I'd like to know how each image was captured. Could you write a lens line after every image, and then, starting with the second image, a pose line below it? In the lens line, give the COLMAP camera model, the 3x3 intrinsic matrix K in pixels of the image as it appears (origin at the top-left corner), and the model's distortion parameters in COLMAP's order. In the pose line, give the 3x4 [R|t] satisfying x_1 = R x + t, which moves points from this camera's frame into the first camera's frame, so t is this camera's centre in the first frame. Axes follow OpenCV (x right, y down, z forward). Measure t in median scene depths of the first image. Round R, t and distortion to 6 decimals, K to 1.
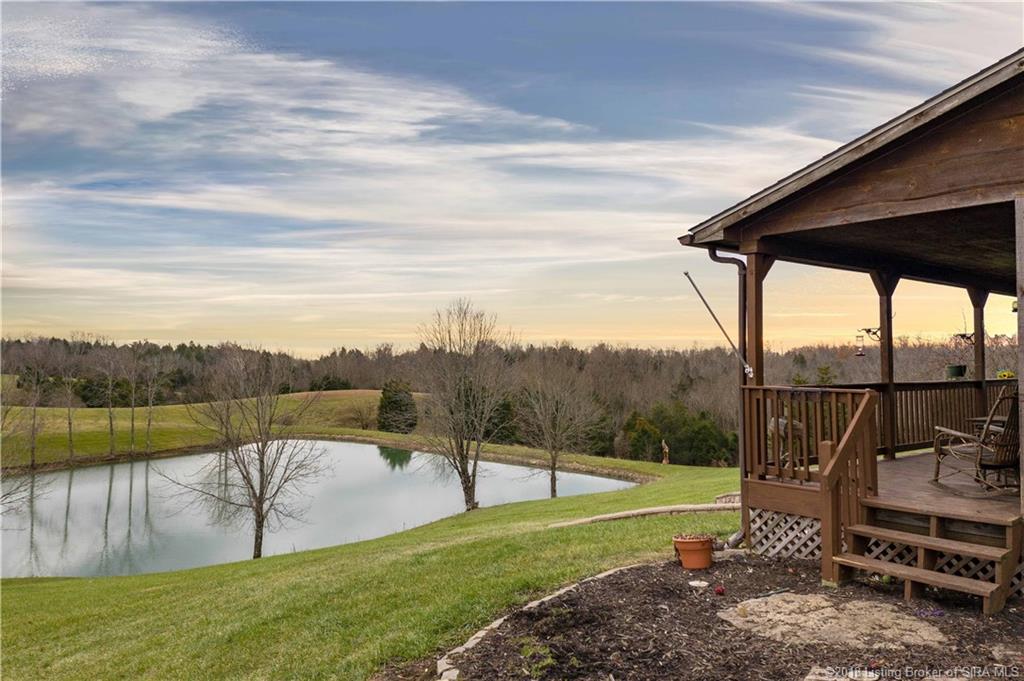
lens RADIAL K [[826.4, 0, 512.0], [0, 826.4, 340.5], [0, 0, 1]] dist [-0.012438, -0.000524]
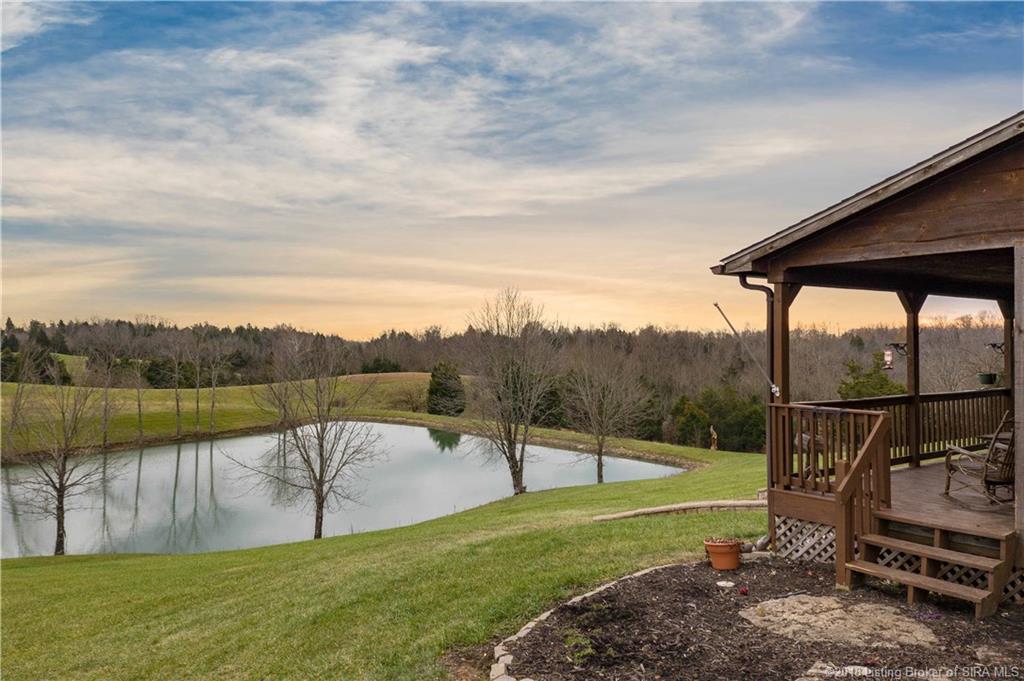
lens RADIAL K [[834.2, 0, 483.5], [0, 834.2, 339.1], [0, 0, 1]] dist [-0.033066, -0.015356]
pose [[0.995868, -0.001575, -0.090804, 0.001902], [0.003951, 0.999654, 0.025987, -0.060604], [0.090732, -0.026239, 0.995530, -0.126091]]
